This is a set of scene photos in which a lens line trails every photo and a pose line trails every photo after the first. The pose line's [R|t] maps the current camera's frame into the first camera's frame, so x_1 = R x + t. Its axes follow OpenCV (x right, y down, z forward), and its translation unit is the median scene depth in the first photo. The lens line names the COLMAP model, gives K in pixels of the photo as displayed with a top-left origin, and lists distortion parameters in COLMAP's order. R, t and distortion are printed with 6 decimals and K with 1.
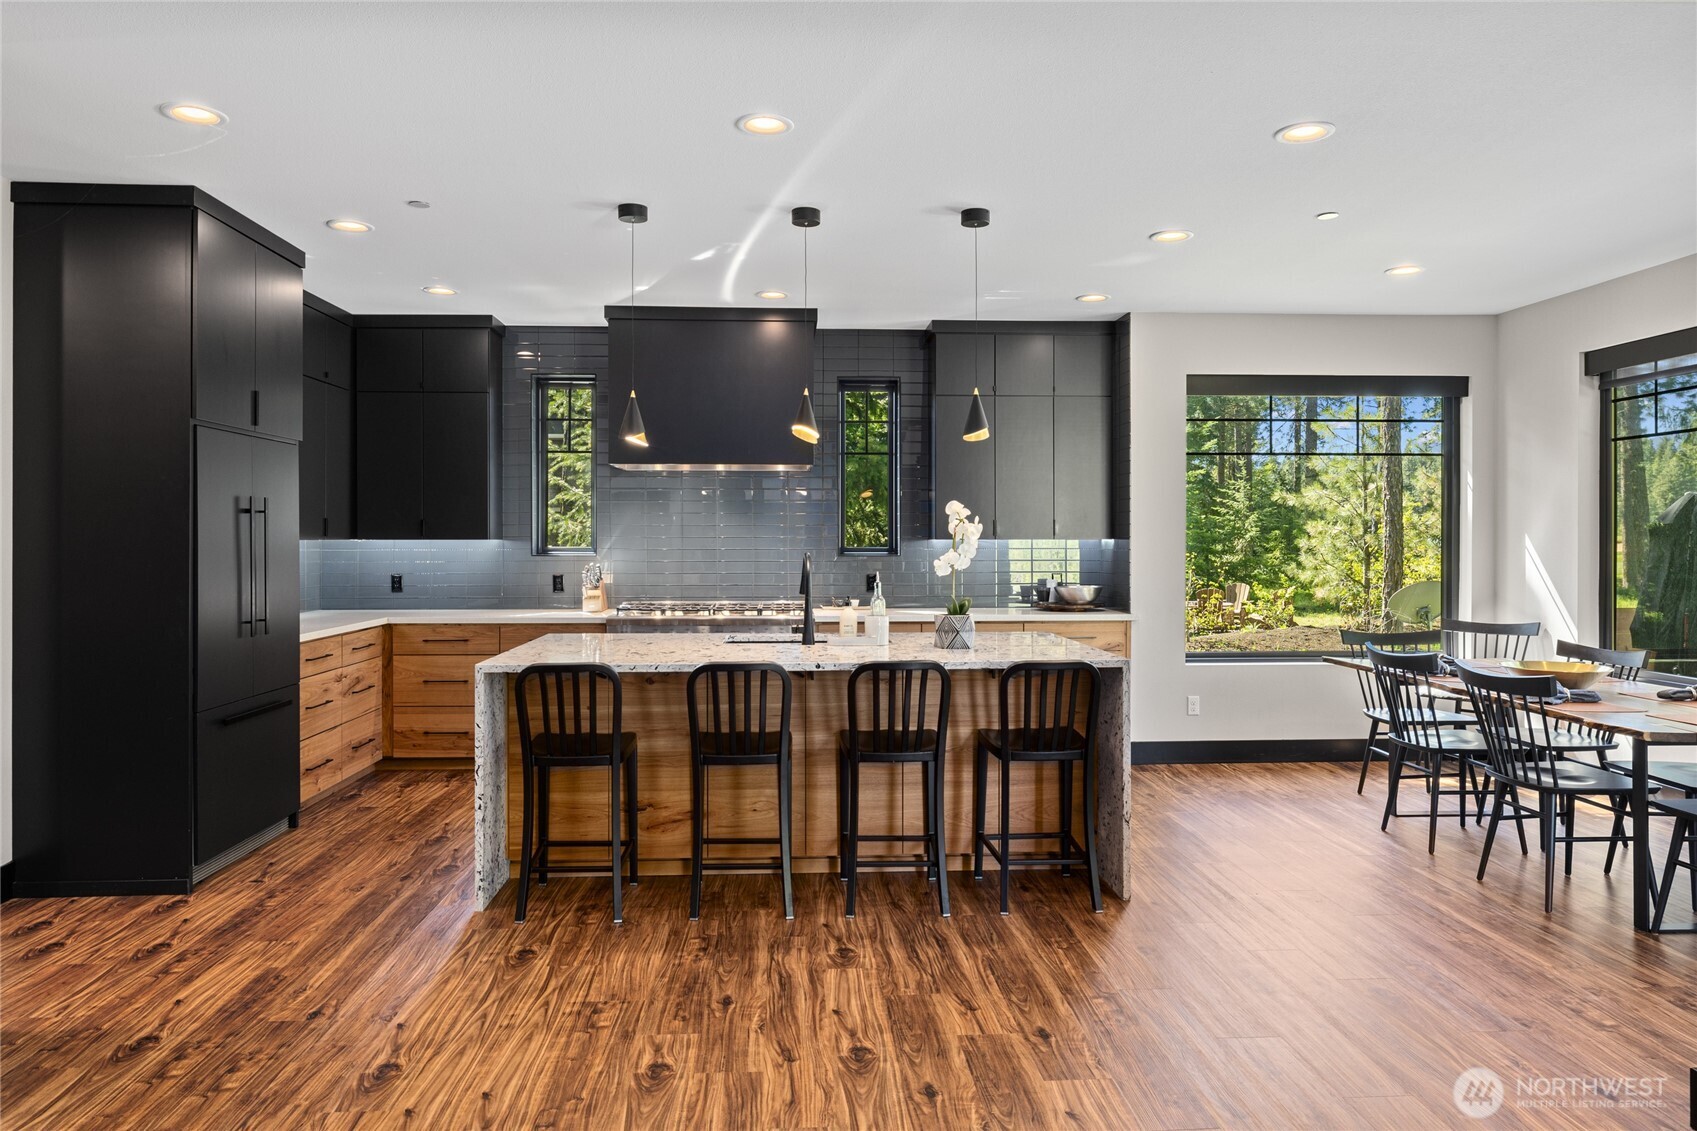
lens RADIAL K [[1086.3, 0, 832.5], [0, 1086.3, 546.1], [0, 0, 1]] dist [-0.002672, 0.000805]
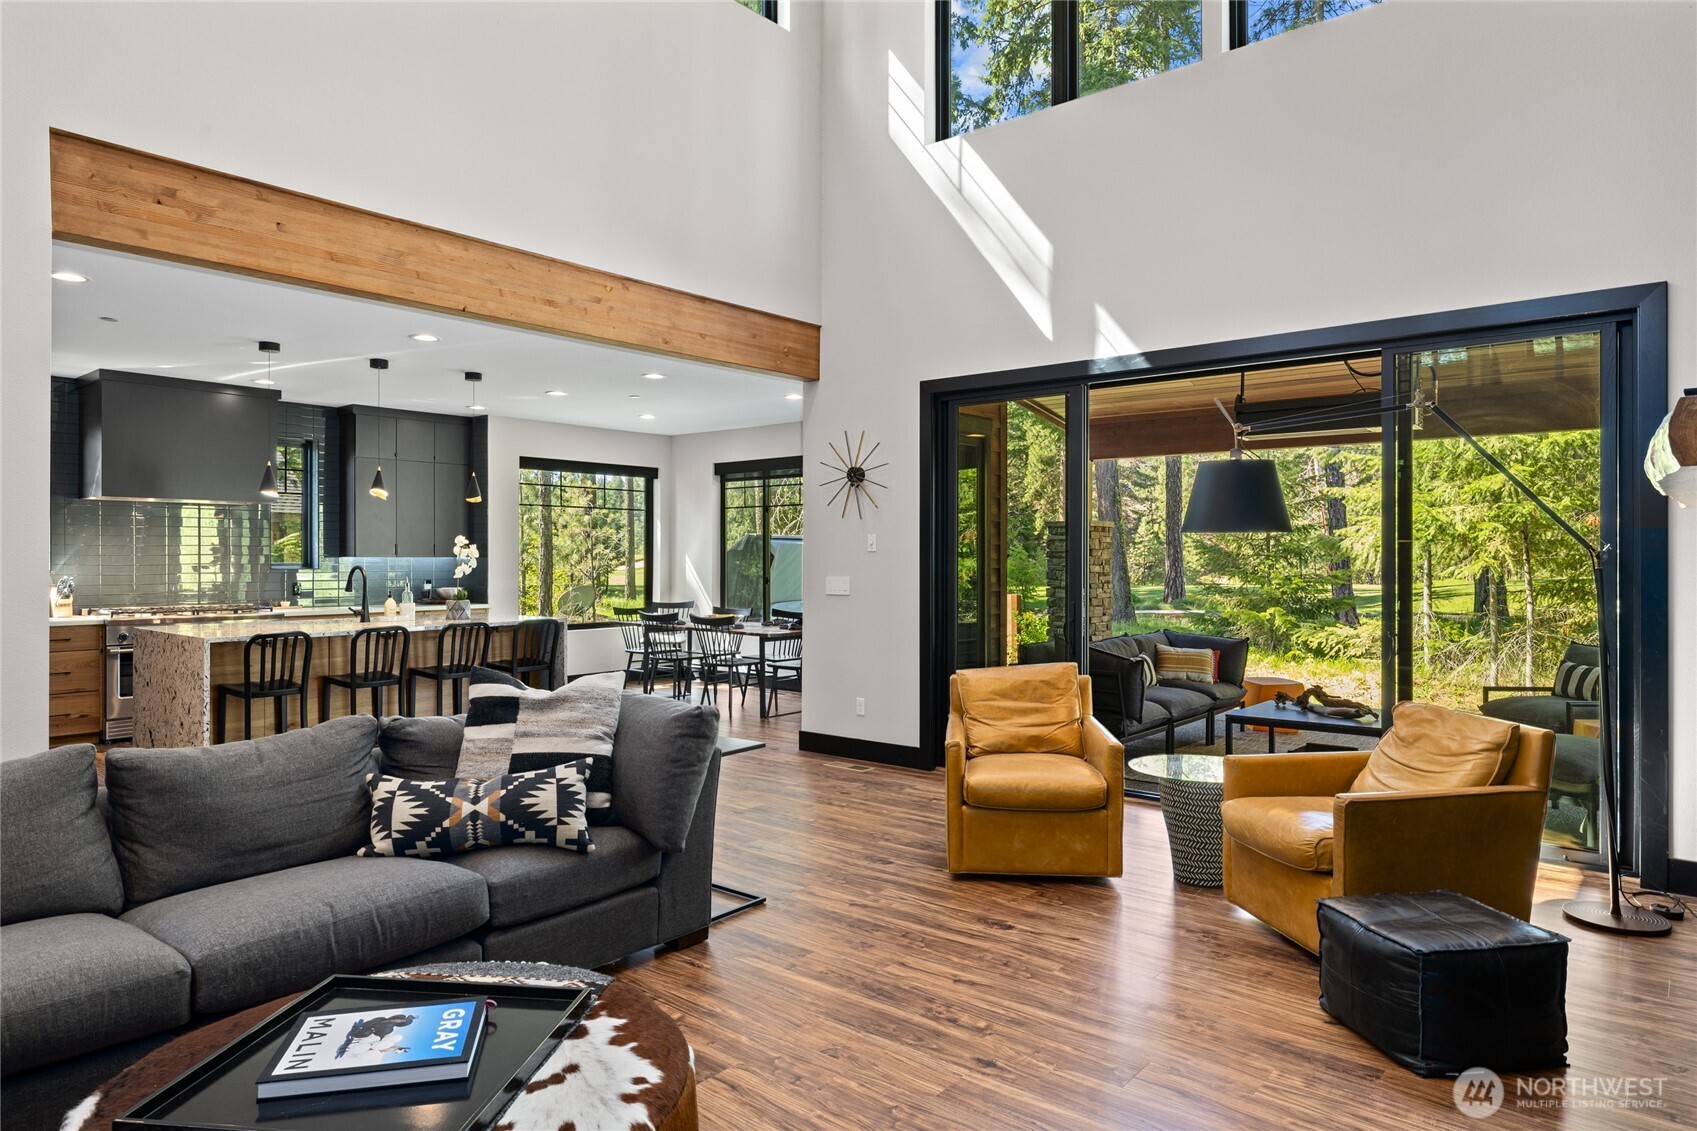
lens RADIAL K [[1016.5, 0, 844.3], [0, 1016.5, 560.1], [0, 0, 1]] dist [-0.006954, -0.002179]
pose [[0.678172, -0.000922, 0.734903, -0.514586], [0.002041, 0.999998, -0.000629, -0.000020], [-0.734901, 0.001927, 0.678172, -0.436624]]
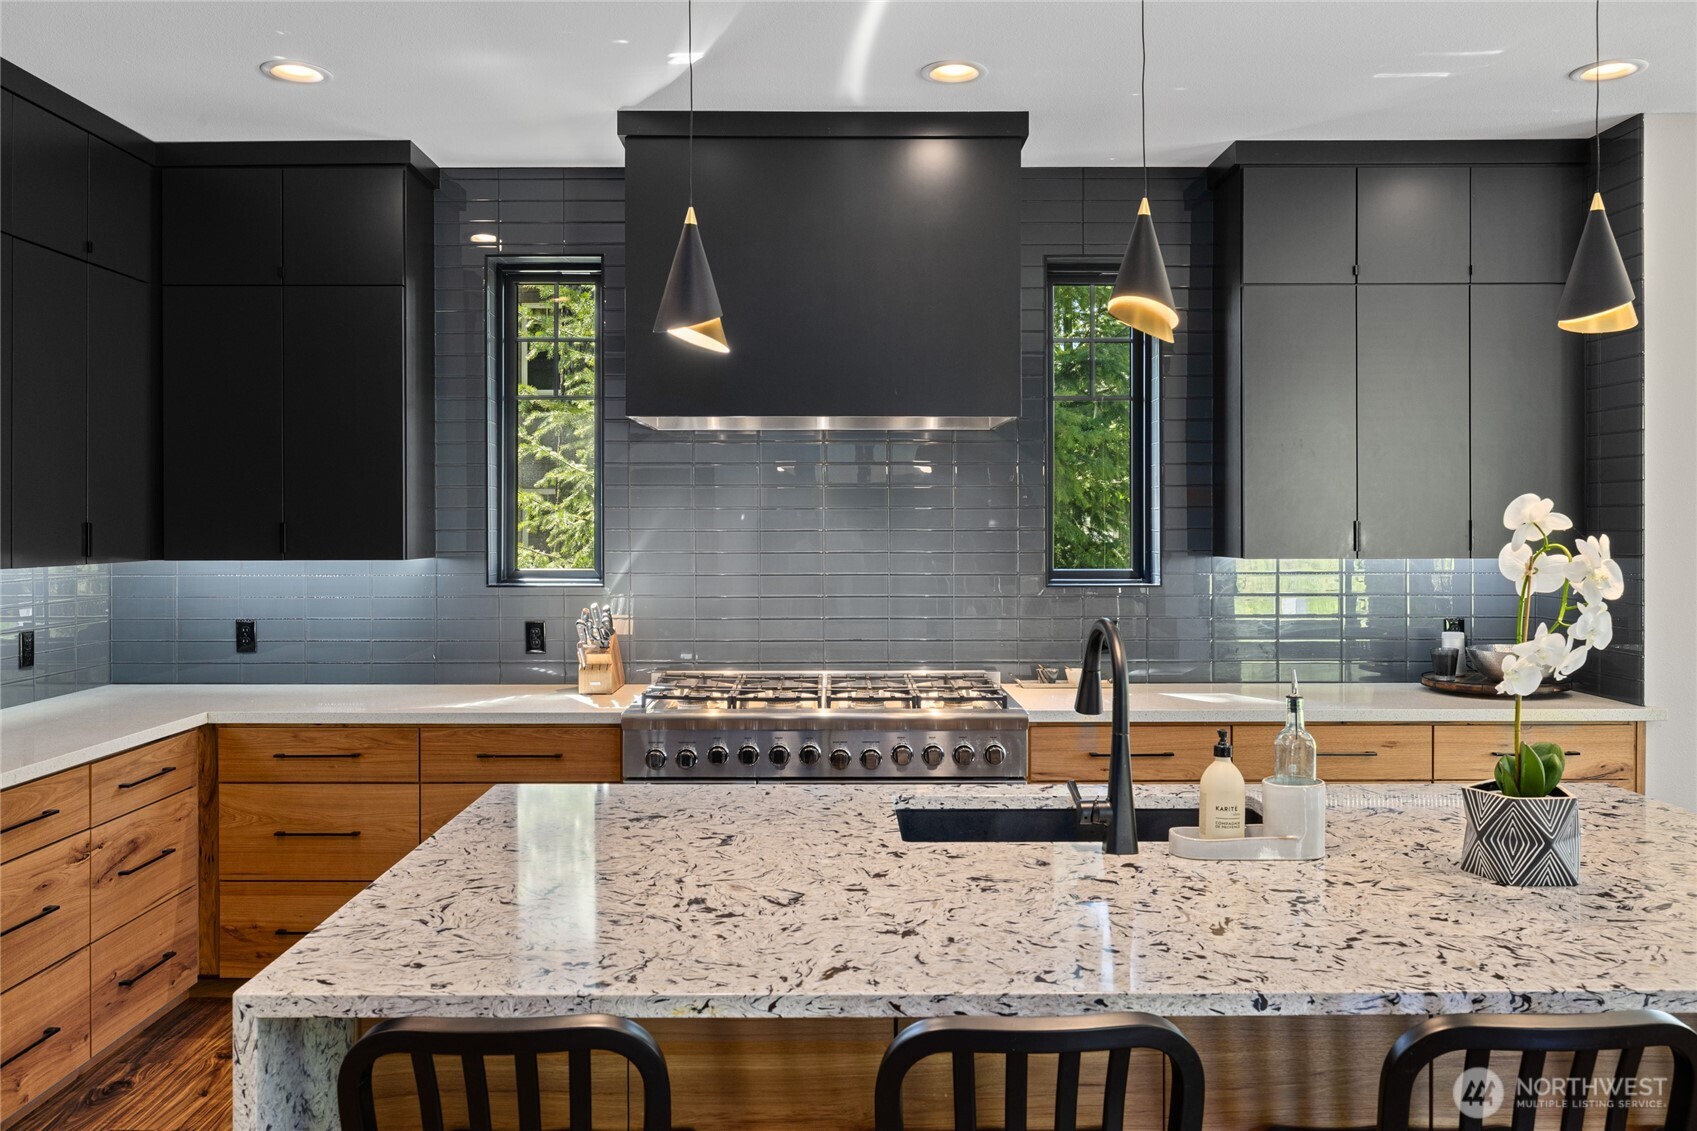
lens RADIAL K [[1317.5, 0, 826.4], [0, 1317.5, 534.3], [0, 0, 1]] dist [0.001796, -0.002049]
pose [[0.998704, -0.000681, -0.050881, -0.083992], [0.000792, 0.999997, 0.002153, -0.021983], [0.050880, -0.002191, 0.998702, 0.401991]]
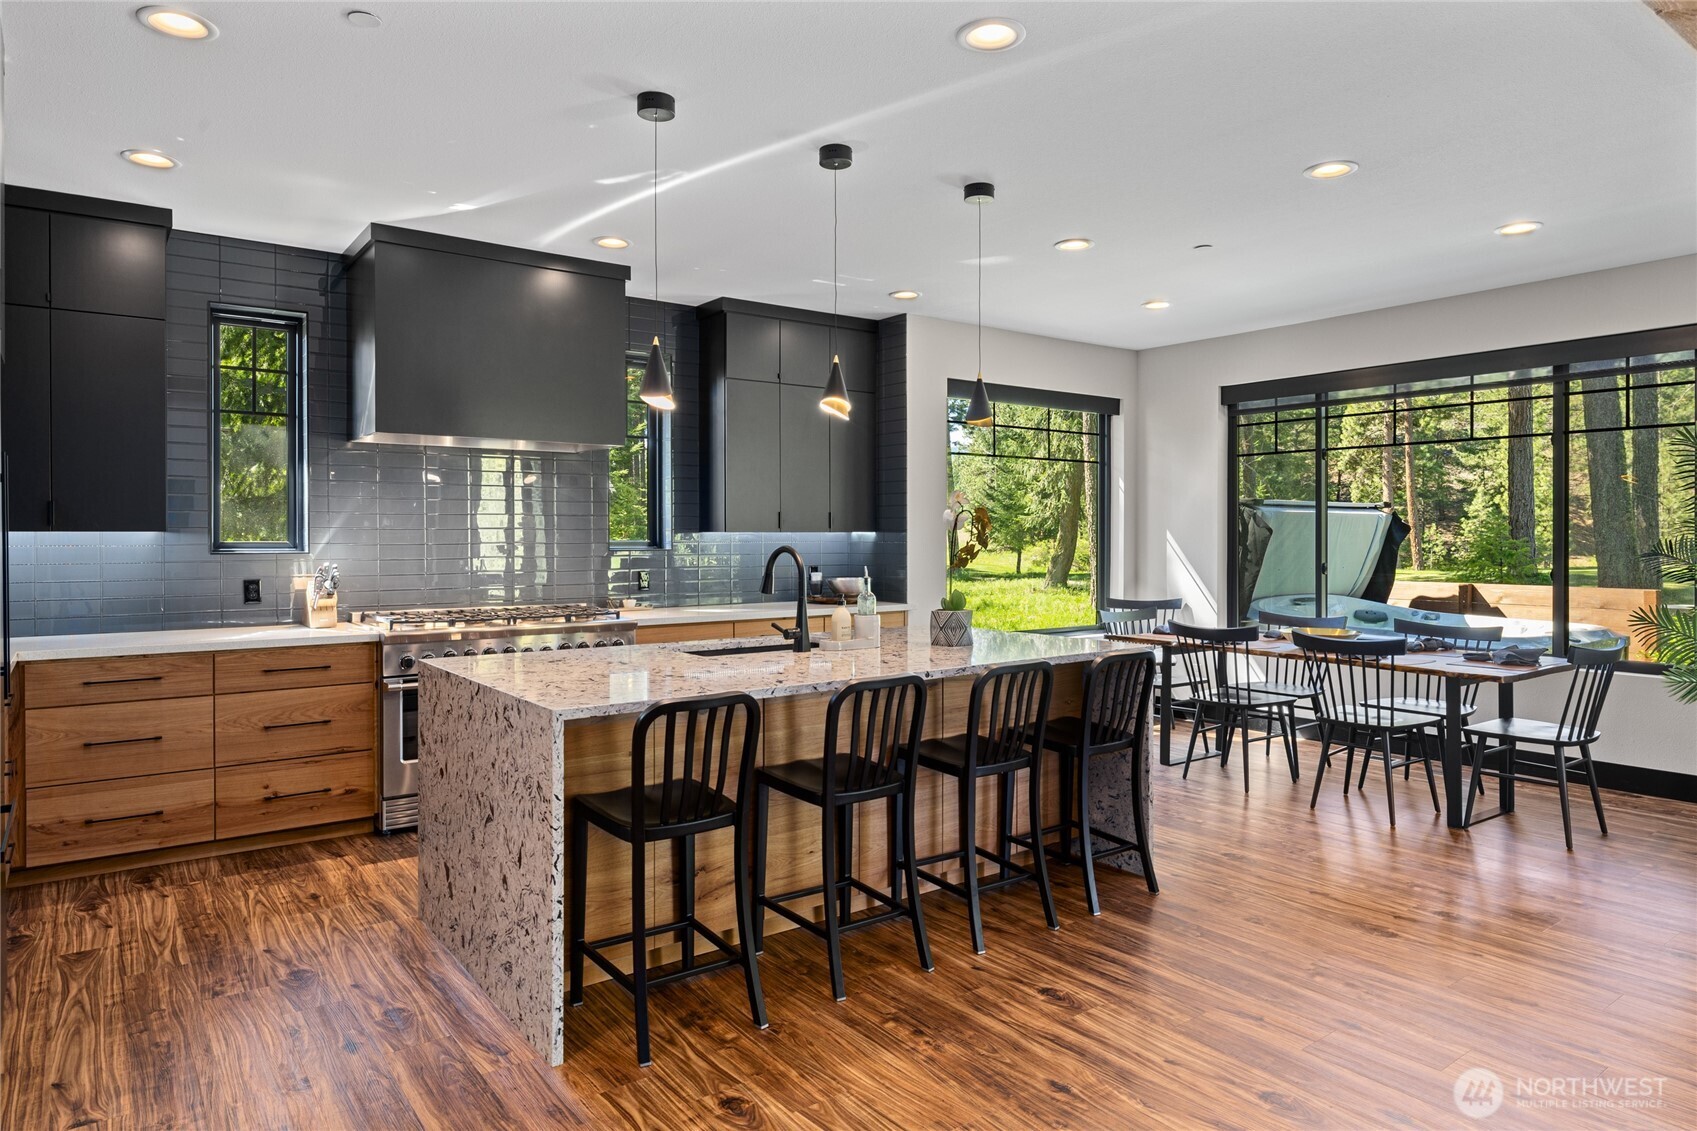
lens RADIAL K [[1029.0, 0, 835.6], [0, 1029.0, 546.0], [0, 0, 1]] dist [-0.002057, -0.000457]
pose [[0.834385, -0.006294, 0.551146, -0.358345], [0.003826, 0.999977, 0.005627, 0.001483], [-0.551168, -0.002587, 0.834390, 0.237318]]
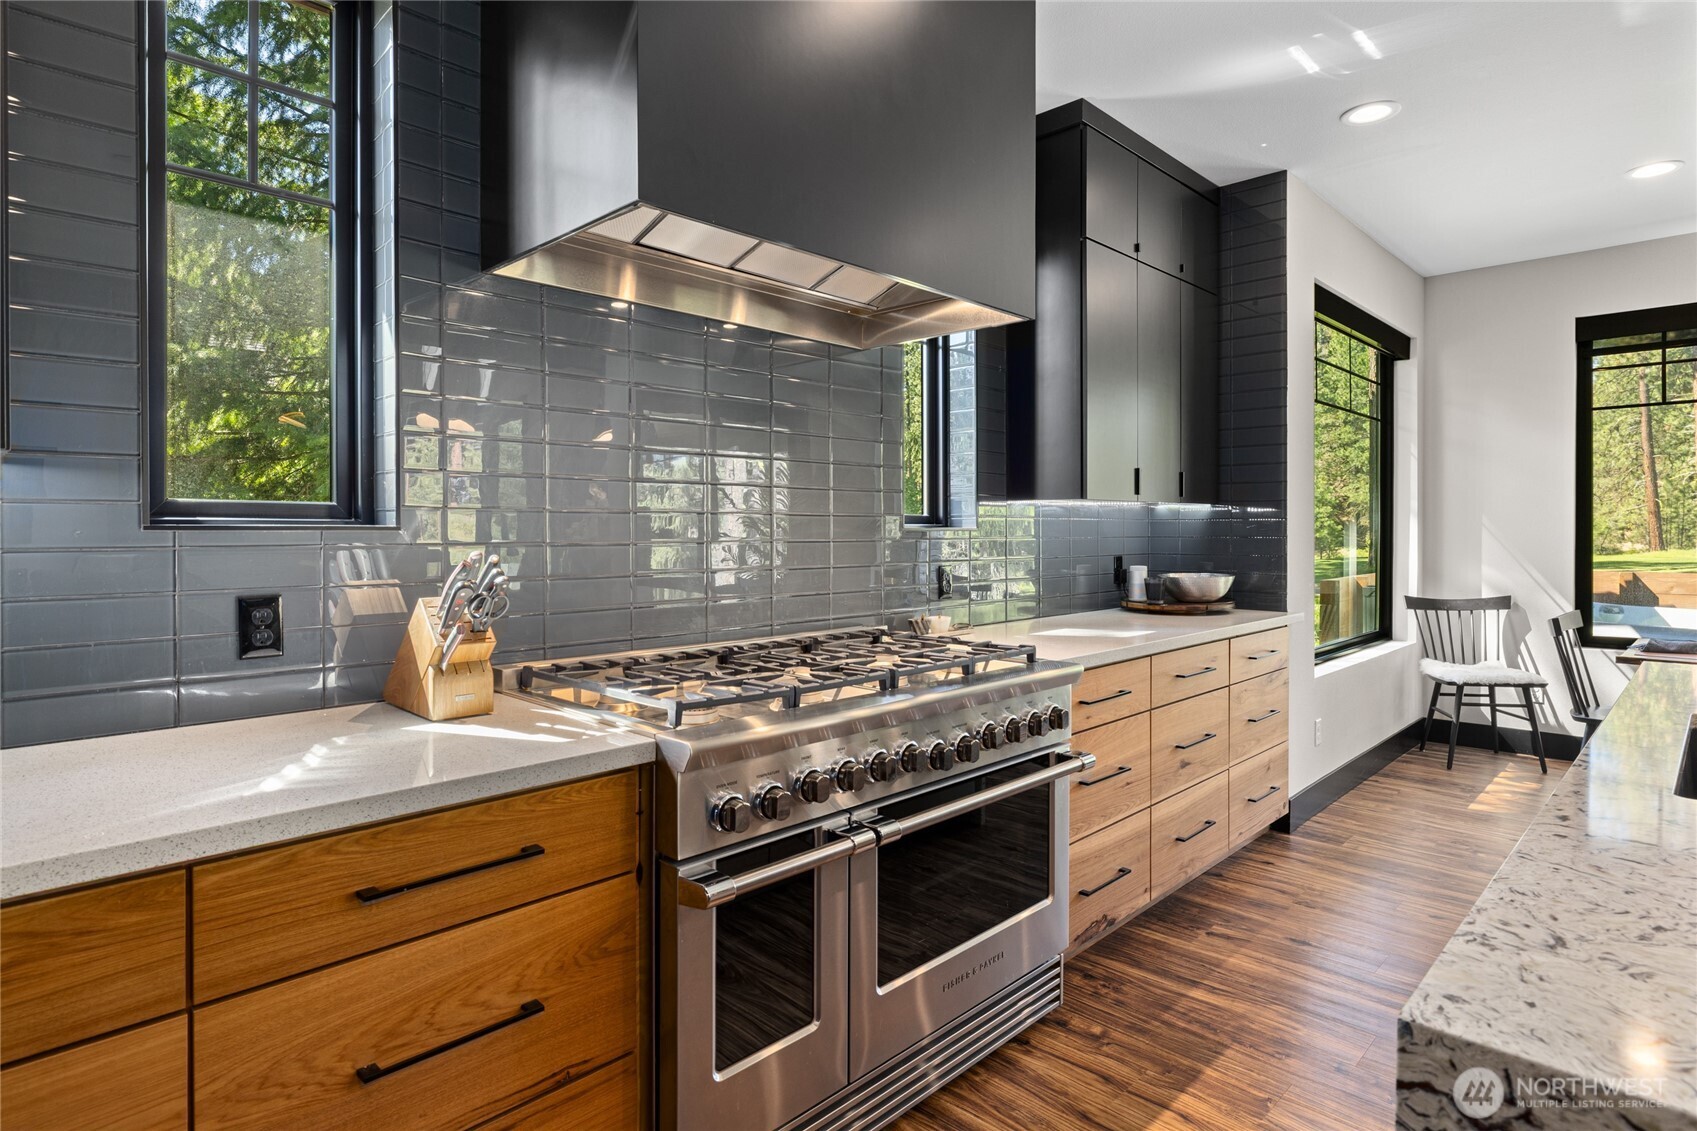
lens RADIAL K [[910.4, 0, 839.8], [0, 910.4, 532.1], [0, 0, 1]] dist [0.000651, 0.000276]
pose [[0.739046, -0.002928, 0.673648, -0.352112], [0.004144, 0.999991, -0.000199, 0.012257], [-0.673642, 0.002939, 0.739052, 0.843029]]
